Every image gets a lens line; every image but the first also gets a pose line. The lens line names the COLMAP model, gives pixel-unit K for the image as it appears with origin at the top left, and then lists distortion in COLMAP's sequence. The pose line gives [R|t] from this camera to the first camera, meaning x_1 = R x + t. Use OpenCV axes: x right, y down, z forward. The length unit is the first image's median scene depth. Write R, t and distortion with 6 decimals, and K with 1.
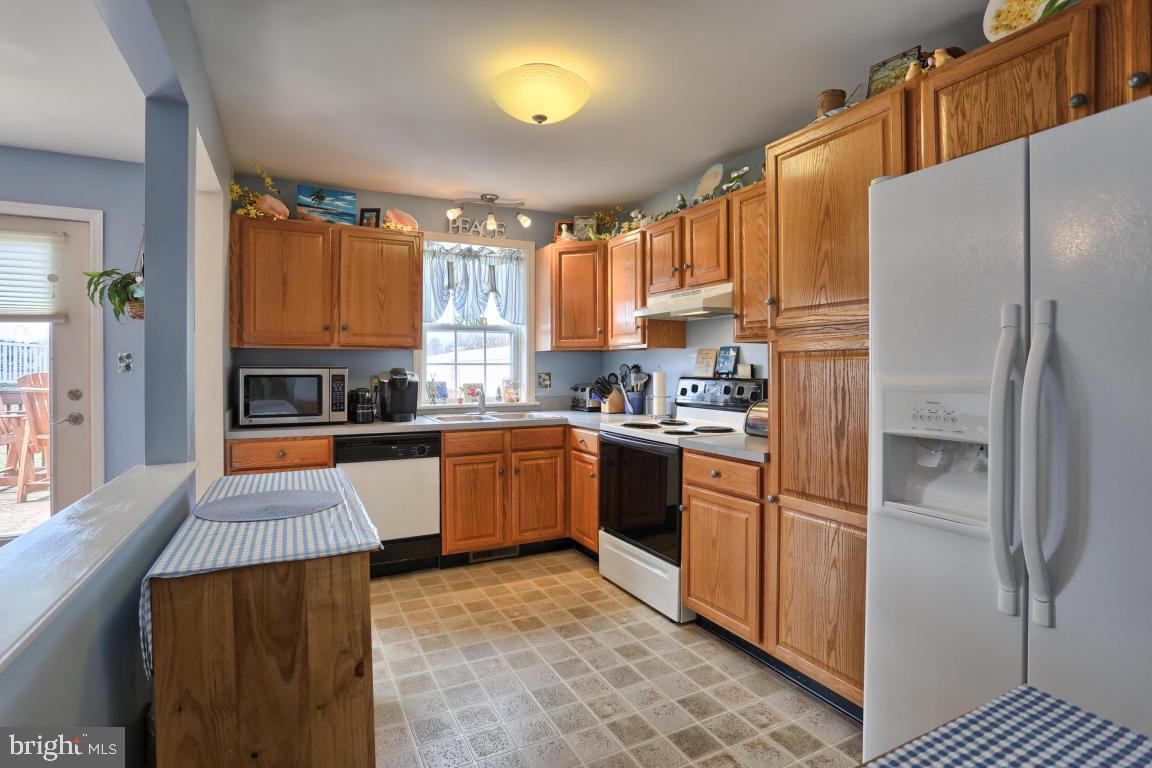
lens RADIAL K [[572.7, 0, 574.2], [0, 572.7, 367.9], [0, 0, 1]] dist [-0.067586, 0.030920]
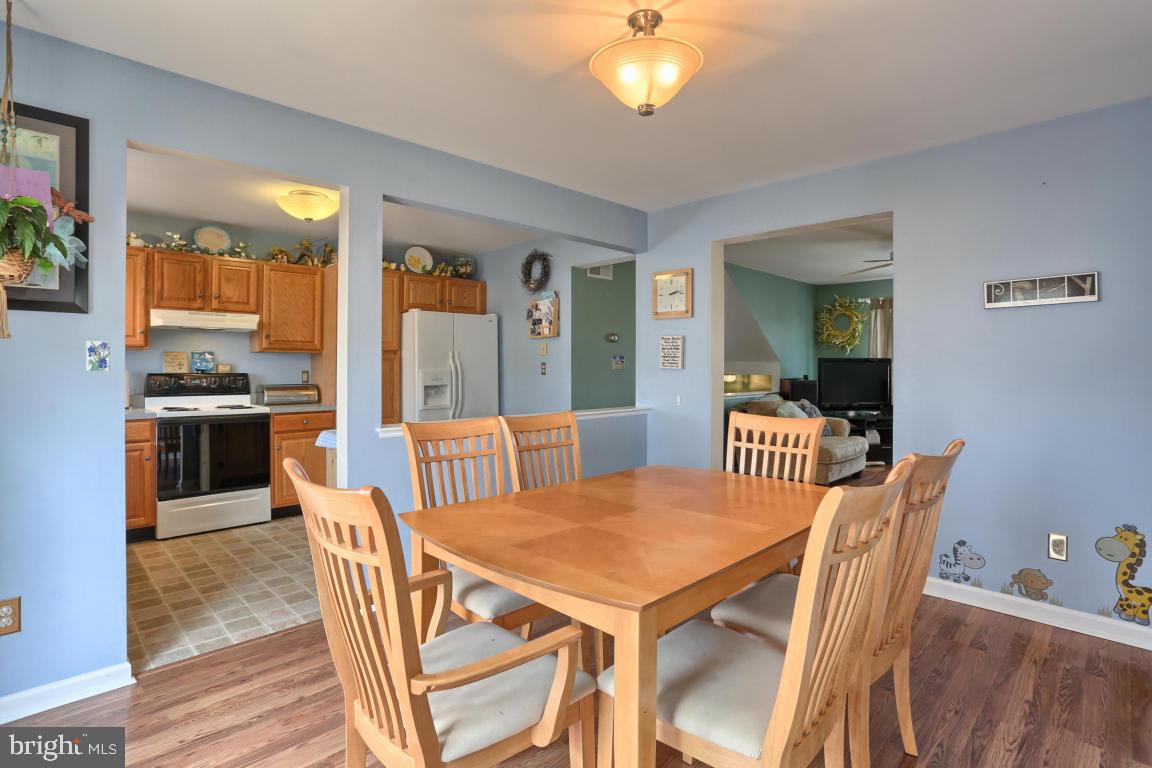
lens RADIAL K [[572.7, 0, 574.2], [0, 572.7, 367.9], [0, 0, 1]] dist [-0.067586, 0.030920]
pose [[-0.306575, 0.000132, 0.951847, -1.288443], [-0.000063, 1.000000, -0.000159, 0.003843], [-0.951847, -0.000109, -0.306575, 0.512174]]
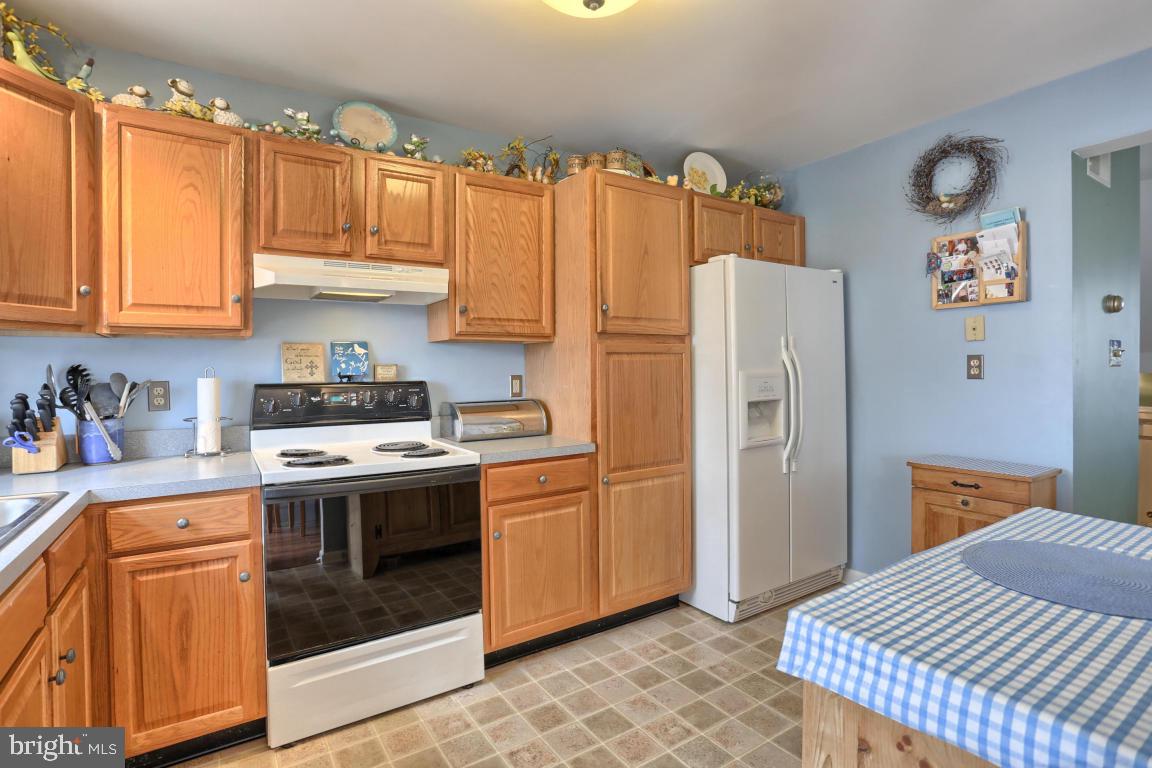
lens RADIAL K [[572.4, 0, 571.8], [0, 572.4, 375.8], [0, 0, 1]] dist [-0.073350, 0.036117]
pose [[-0.112859, -0.010534, 0.993555, -0.494590], [0.010067, 0.999880, 0.011744, 0.002708], [-0.993560, 0.011327, -0.112740, 0.747875]]
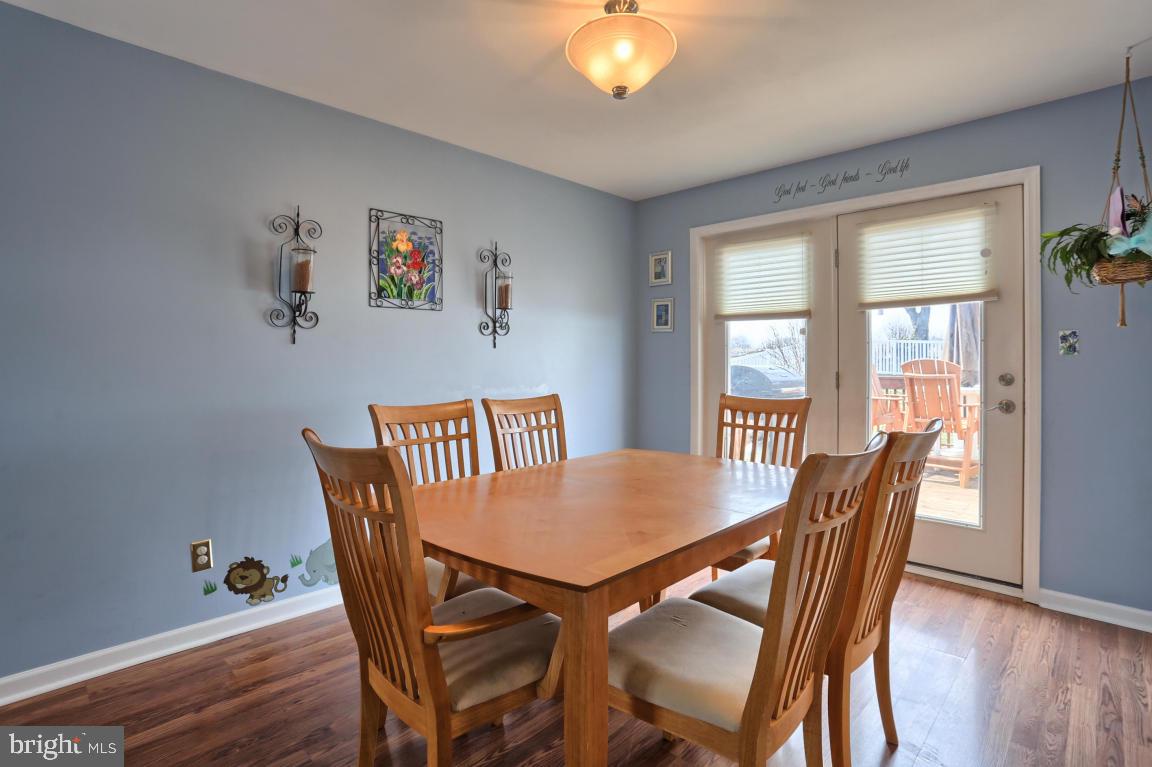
lens RADIAL K [[561.4, 0, 573.8], [0, 561.4, 363.2], [0, 0, 1]] dist [-0.088580, 0.043136]
pose [[0.316084, 0.005092, -0.948717, -0.263174], [-0.002850, 0.999986, 0.004417, 0.018134], [0.948727, 0.001307, 0.316094, 0.049515]]
